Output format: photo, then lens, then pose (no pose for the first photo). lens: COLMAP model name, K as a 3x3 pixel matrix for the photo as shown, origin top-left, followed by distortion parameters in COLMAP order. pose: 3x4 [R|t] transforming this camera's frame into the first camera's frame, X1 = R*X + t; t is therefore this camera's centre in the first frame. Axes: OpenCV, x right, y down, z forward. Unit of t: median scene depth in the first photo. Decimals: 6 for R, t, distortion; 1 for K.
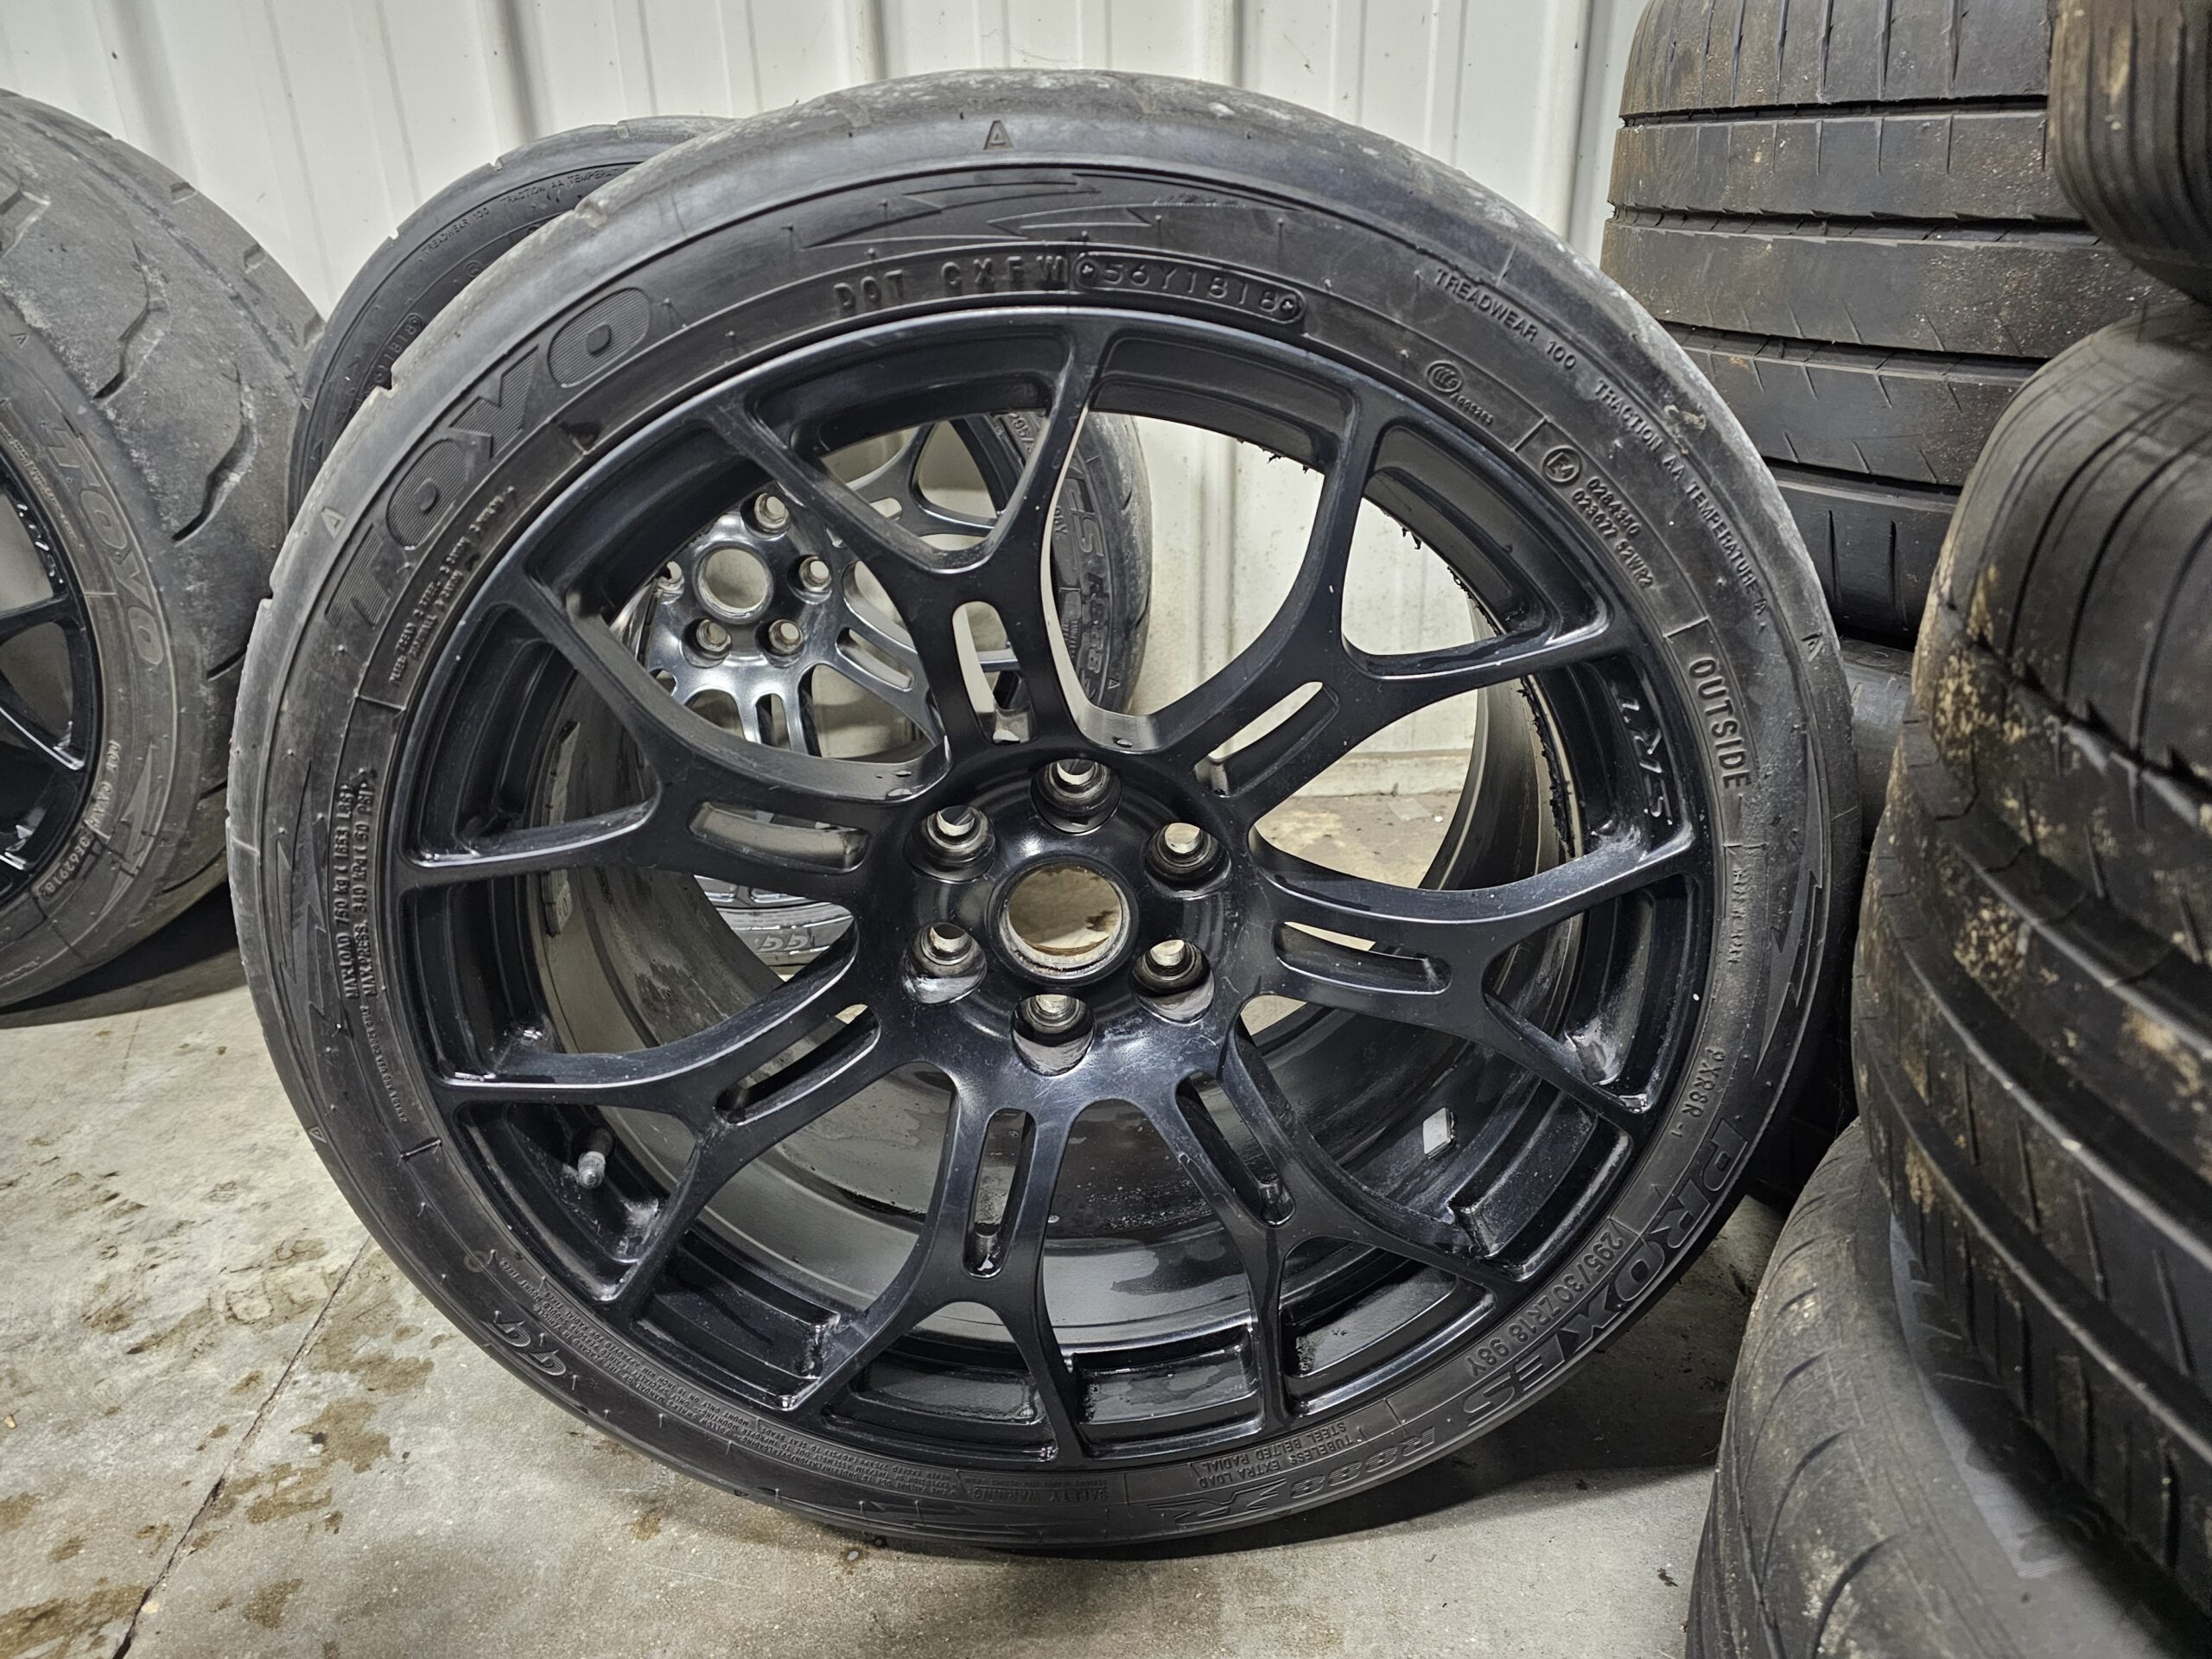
lens RADIAL K [[1502.2, 0, 1147.2], [0, 1502.2, 846.9], [0, 0, 1]] dist [0.019213, -0.017781]
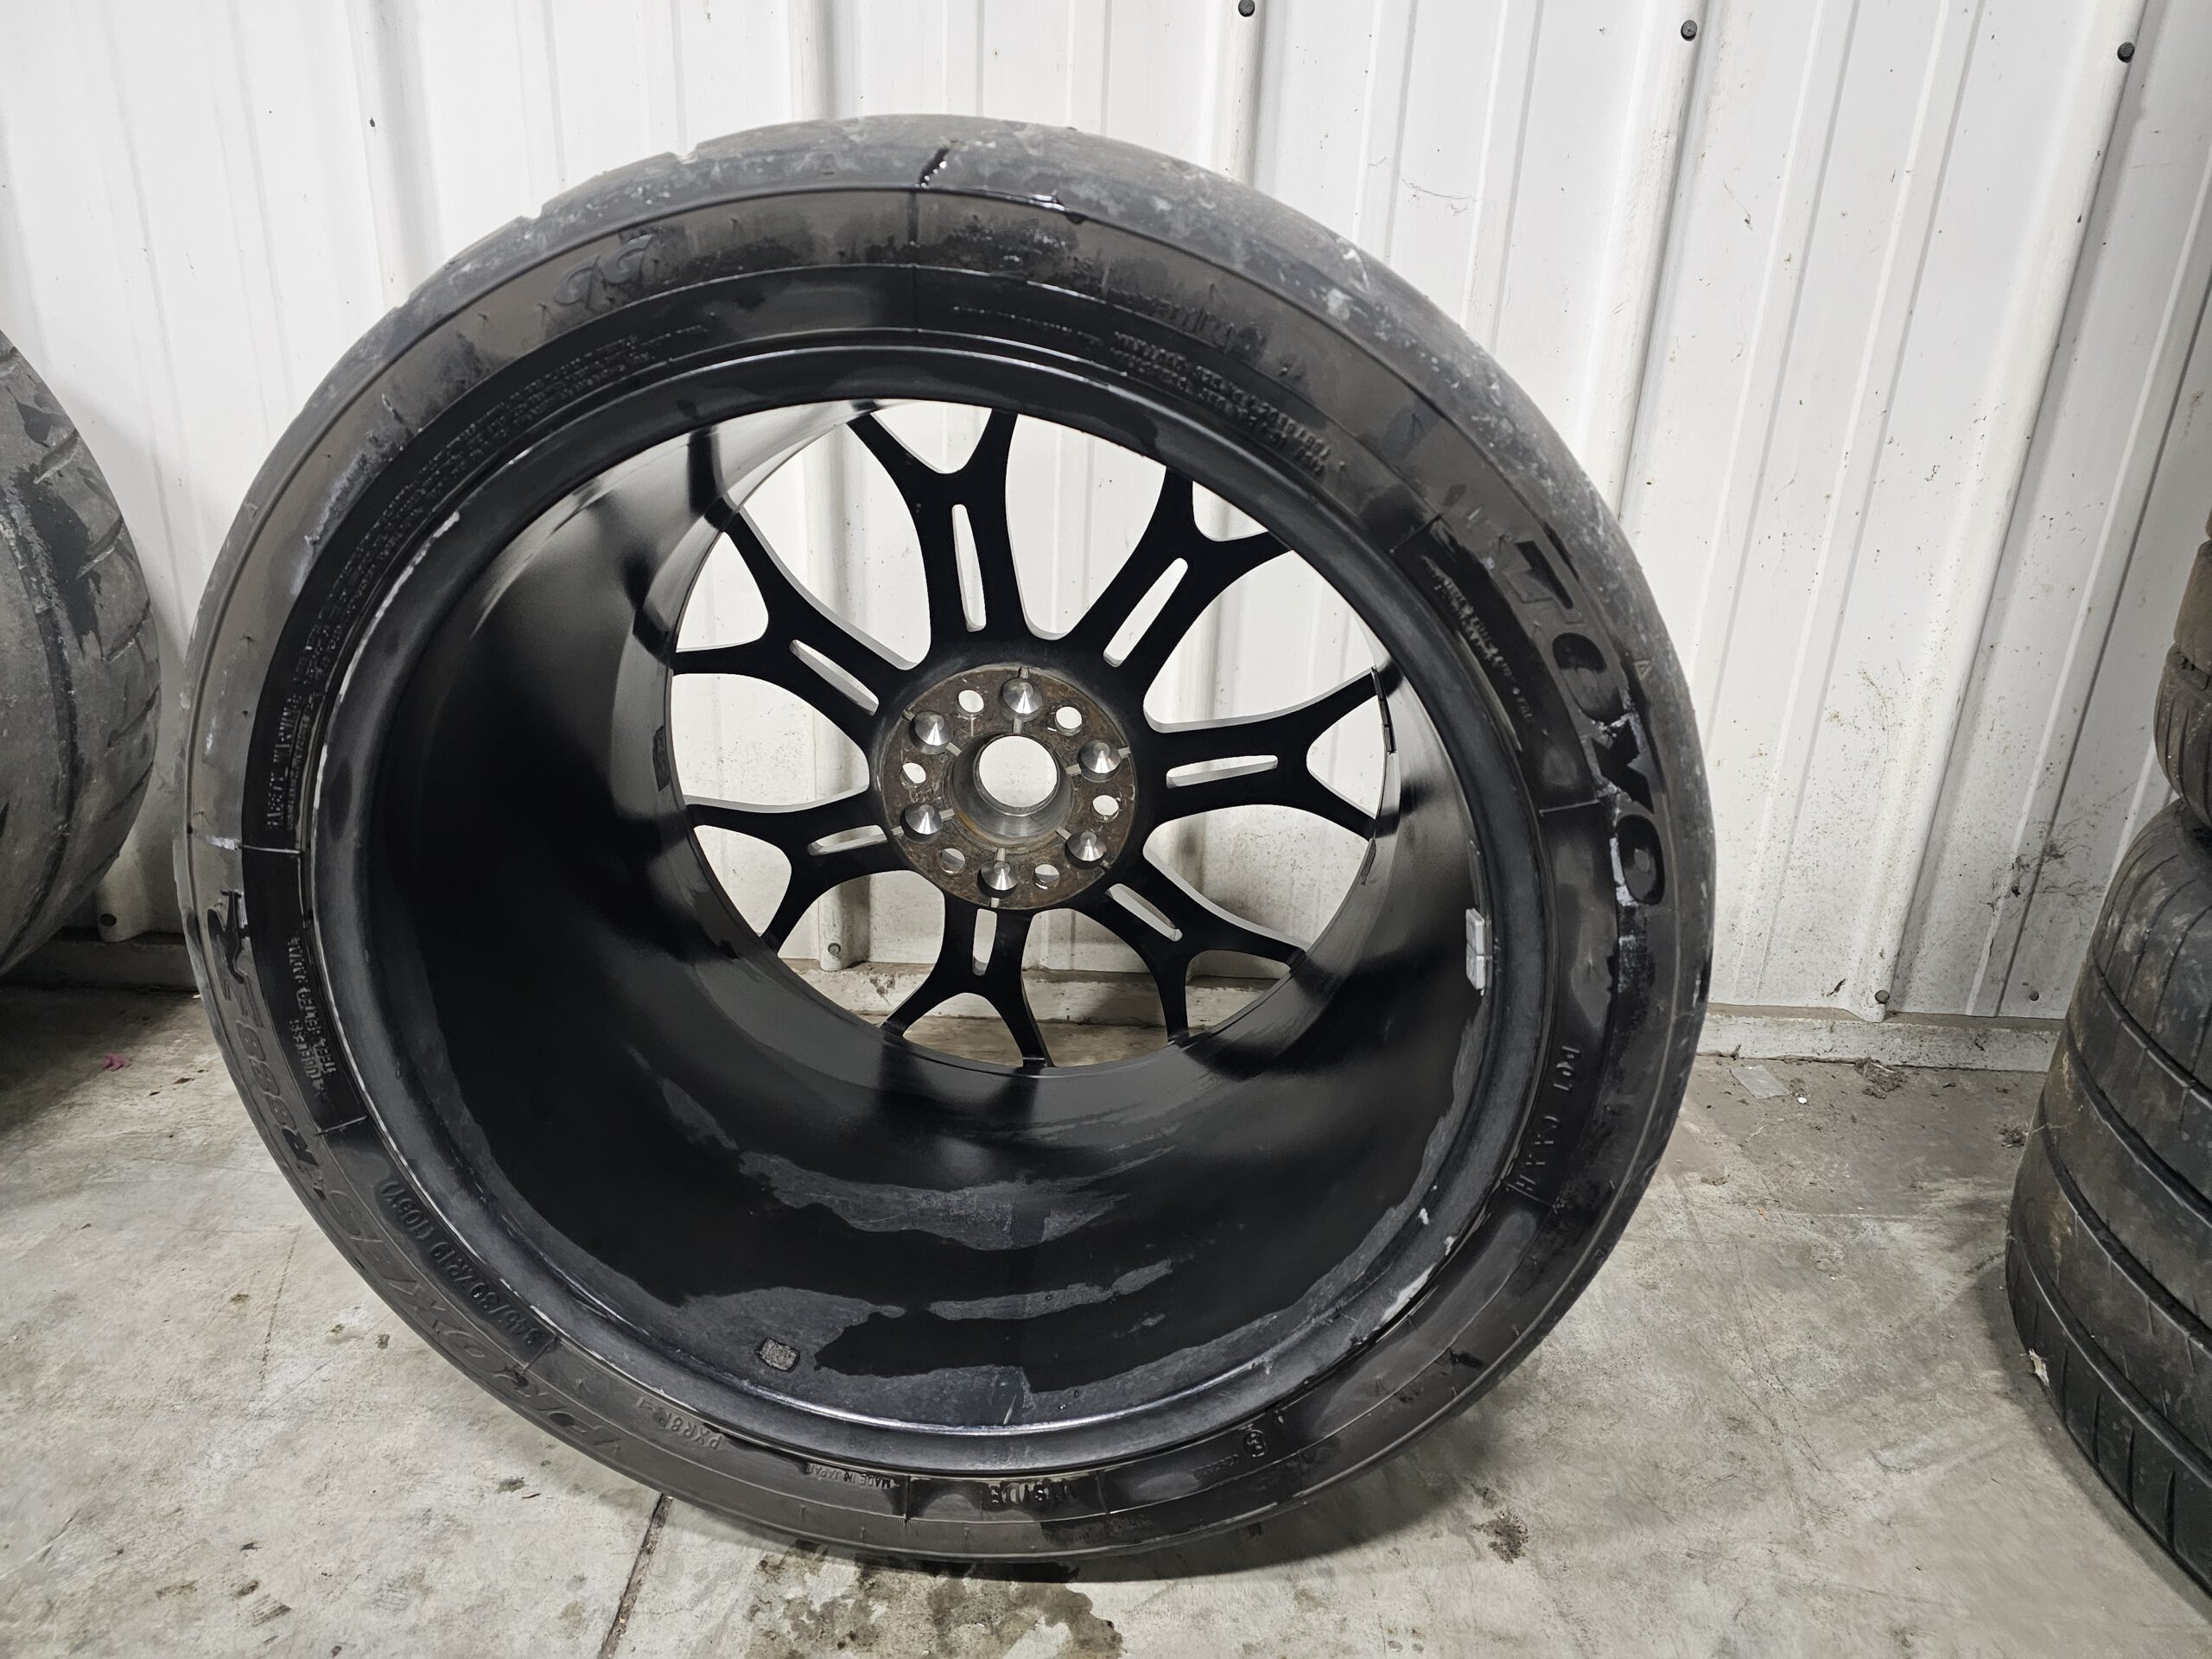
lens RADIAL K [[1502.2, 0, 1118.5], [0, 1502.2, 822.9], [0, 0, 1]] dist [0.019213, -0.017781]
pose [[0.995930, 0.080953, -0.039629, -0.244698], [-0.083222, 0.994758, -0.059414, -0.141449], [0.034612, 0.062470, 0.997447, 0.225579]]
